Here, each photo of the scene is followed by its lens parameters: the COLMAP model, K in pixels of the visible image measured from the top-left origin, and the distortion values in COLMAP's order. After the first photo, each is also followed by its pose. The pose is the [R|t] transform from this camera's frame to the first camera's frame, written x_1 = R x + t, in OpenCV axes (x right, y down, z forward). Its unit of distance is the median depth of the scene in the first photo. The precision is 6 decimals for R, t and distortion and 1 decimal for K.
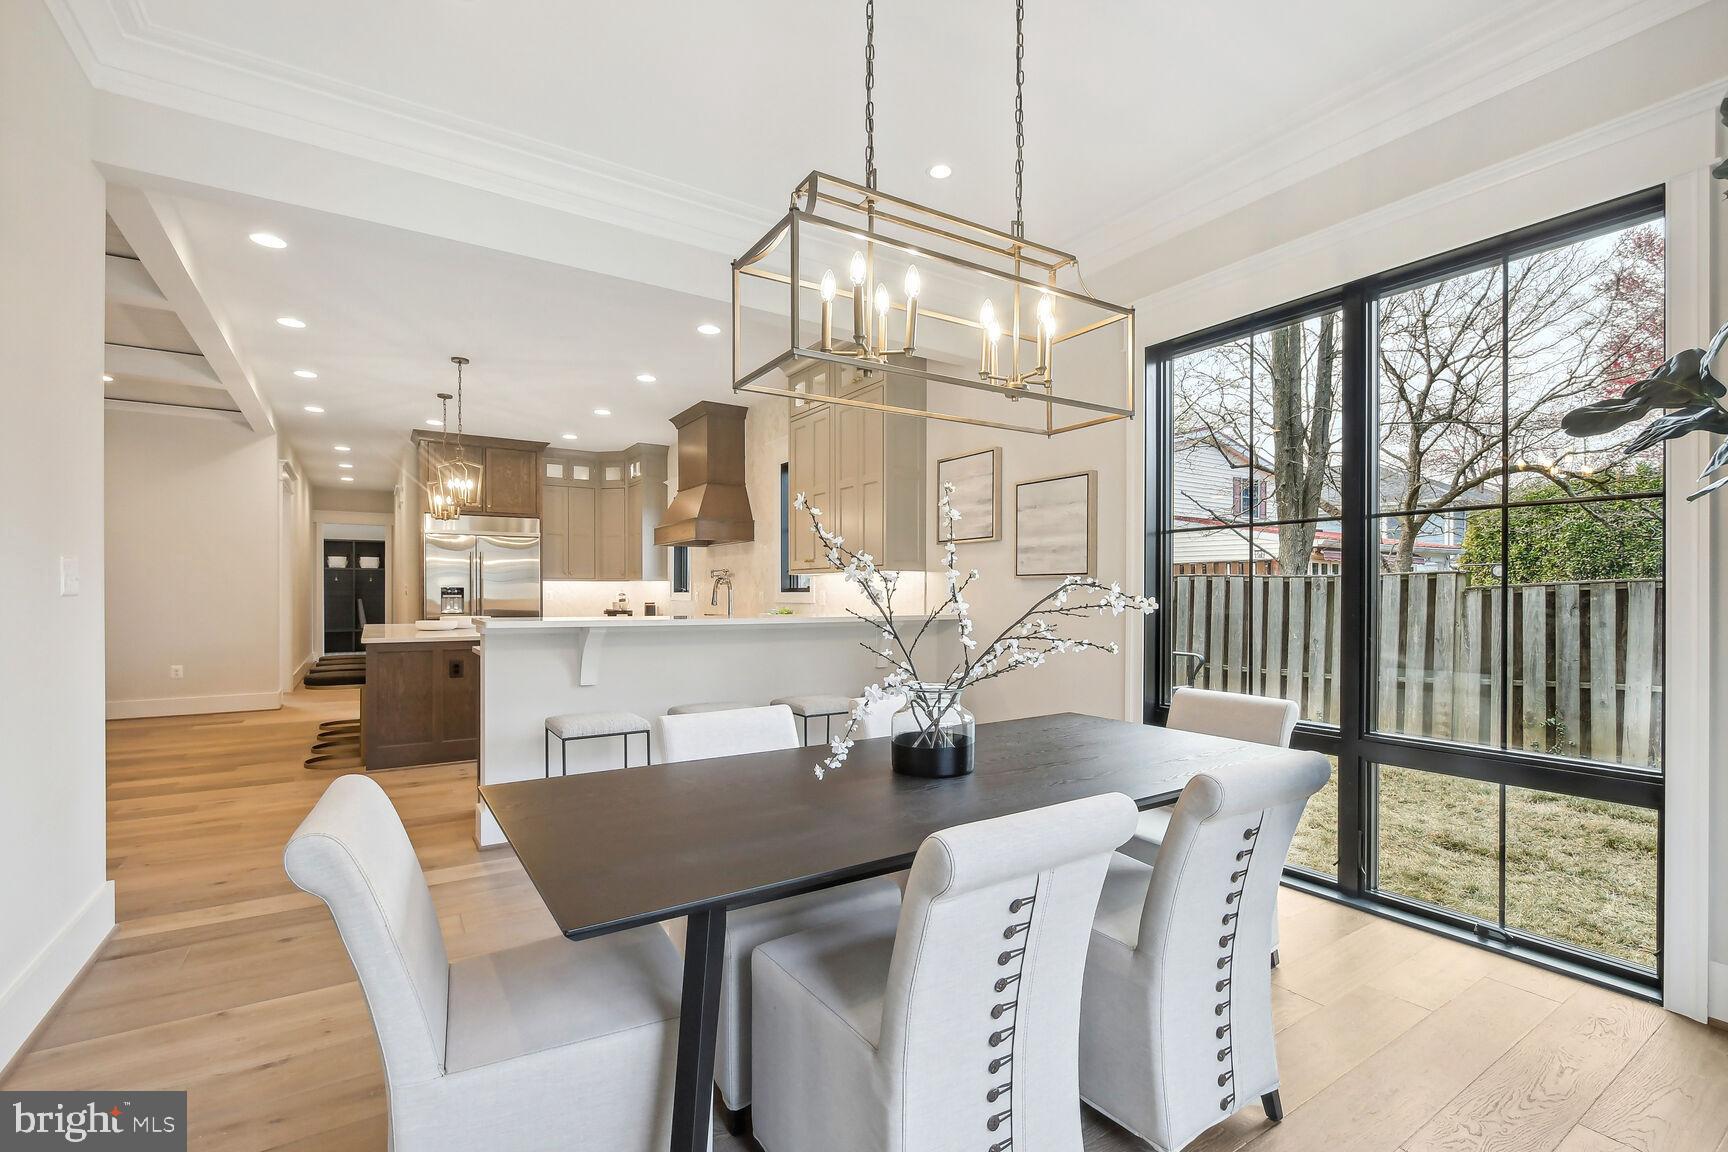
lens RADIAL K [[769.3, 0, 866.5], [0, 769.3, 587.6], [0, 0, 1]] dist [-0.006781, -0.000016]
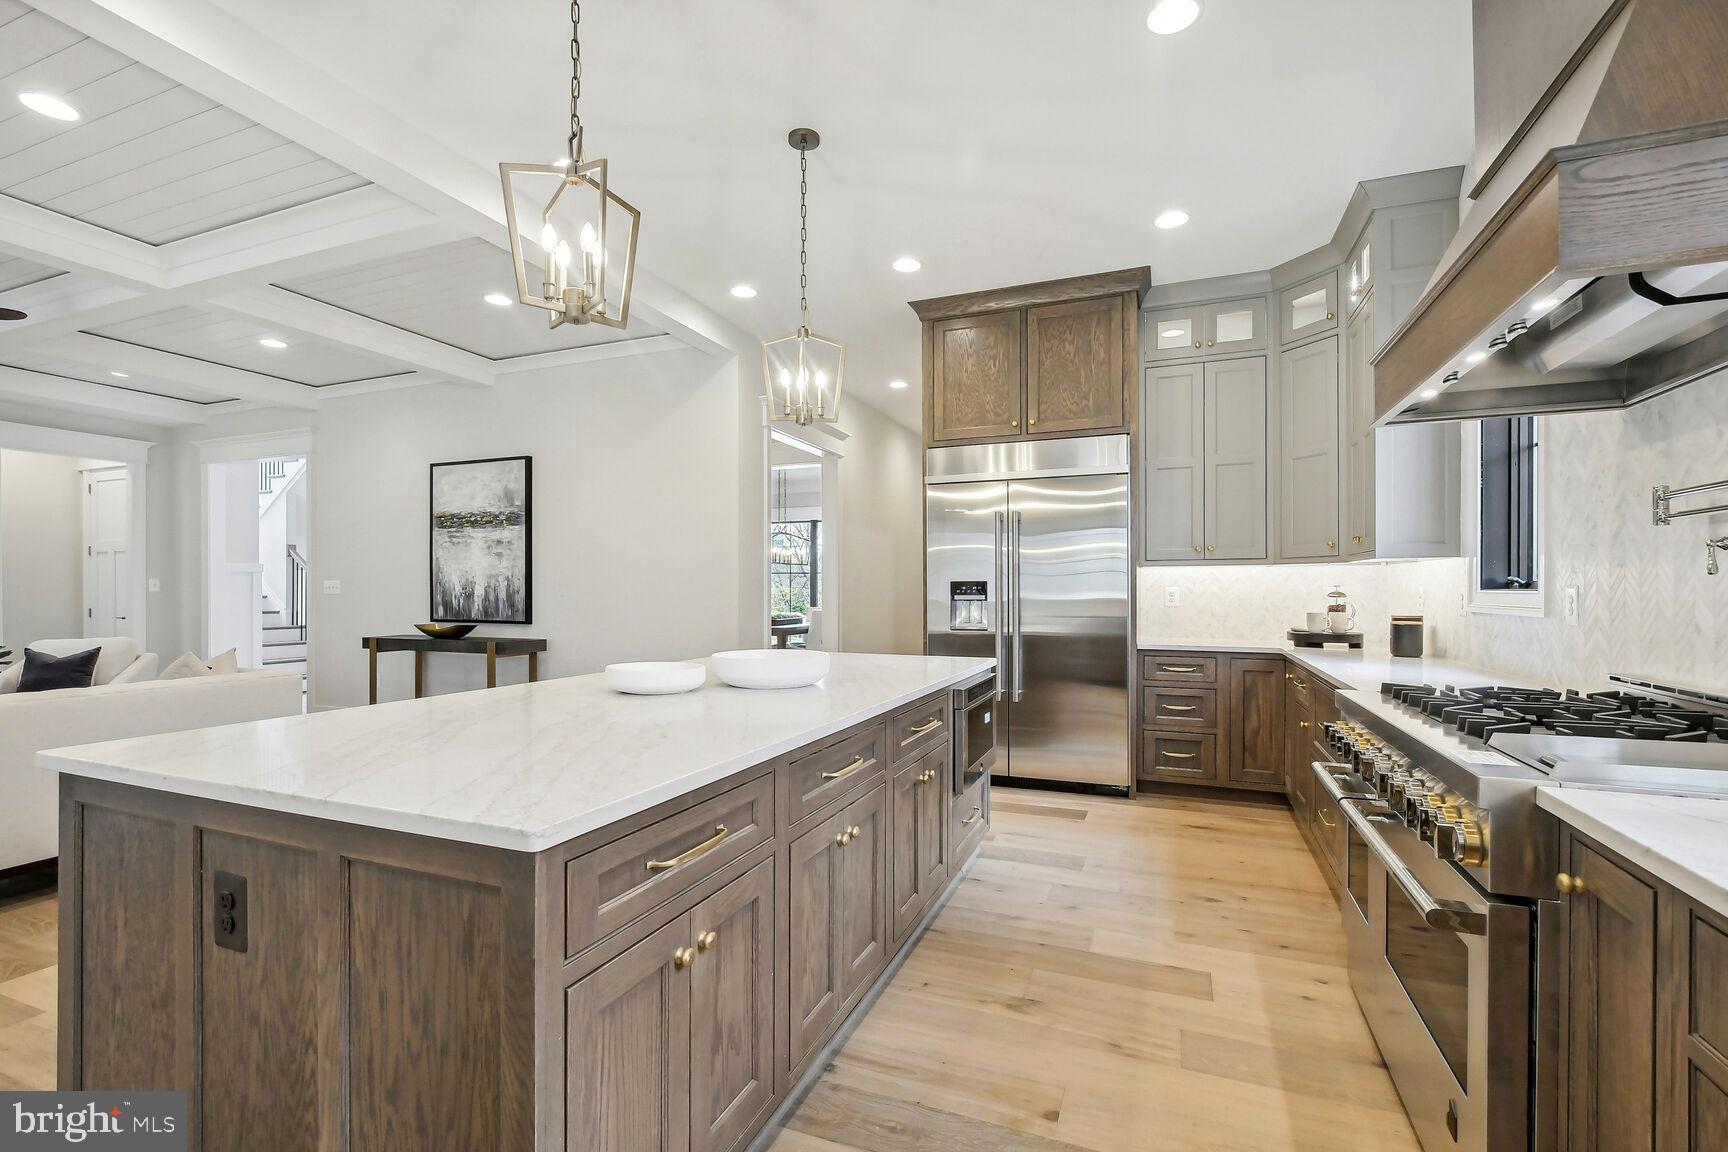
lens RADIAL K [[769.3, 0, 861.1], [0, 769.3, 588.0], [0, 0, 1]] dist [-0.006781, -0.000016]
pose [[0.573374, -0.001312, -0.819293, -0.128901], [0.003080, 0.999995, 0.000554, 0.003833], [0.819288, -0.002841, 0.573375, 0.570033]]
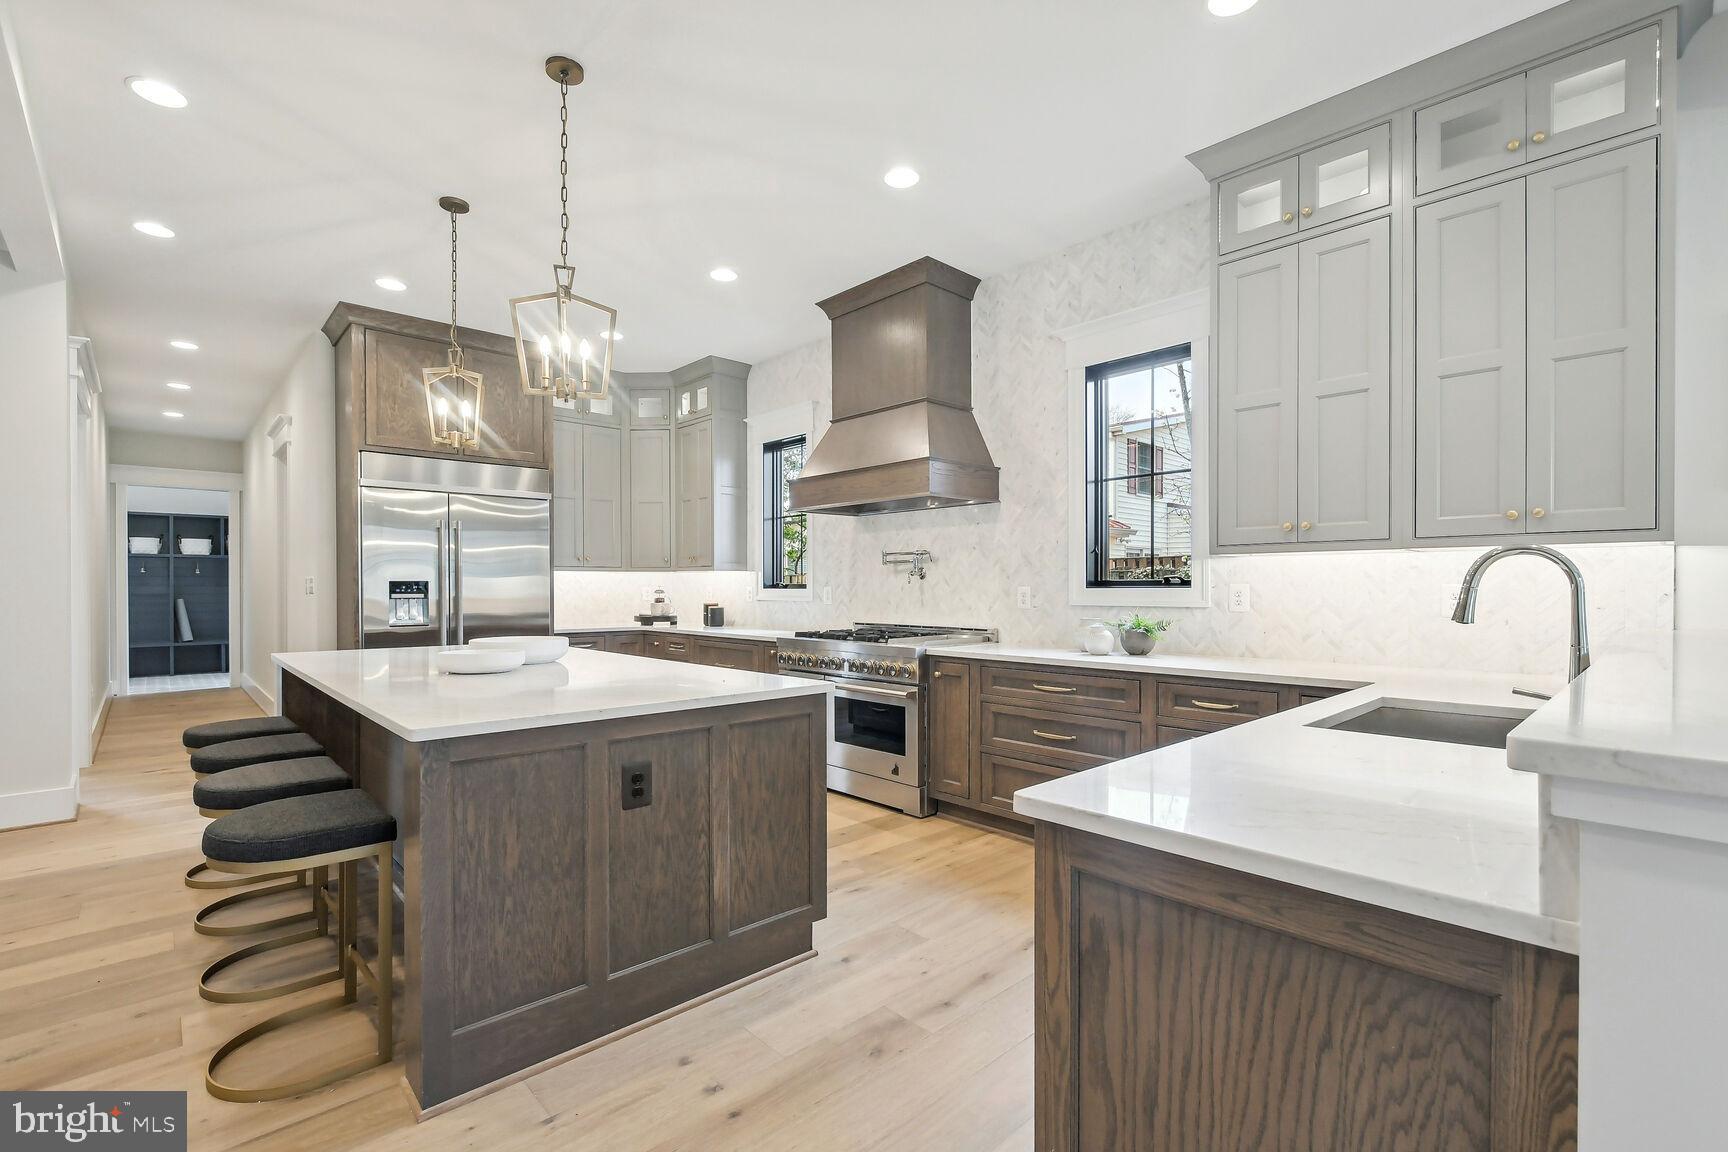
lens RADIAL K [[769.3, 0, 854.8], [0, 769.3, 588.8], [0, 0, 1]] dist [-0.006781, -0.000016]
pose [[0.986095, 0.000166, 0.166181, -0.272964], [-0.001120, 0.999983, 0.005648, 0.002263], [-0.166177, -0.005755, 0.986079, 0.333196]]
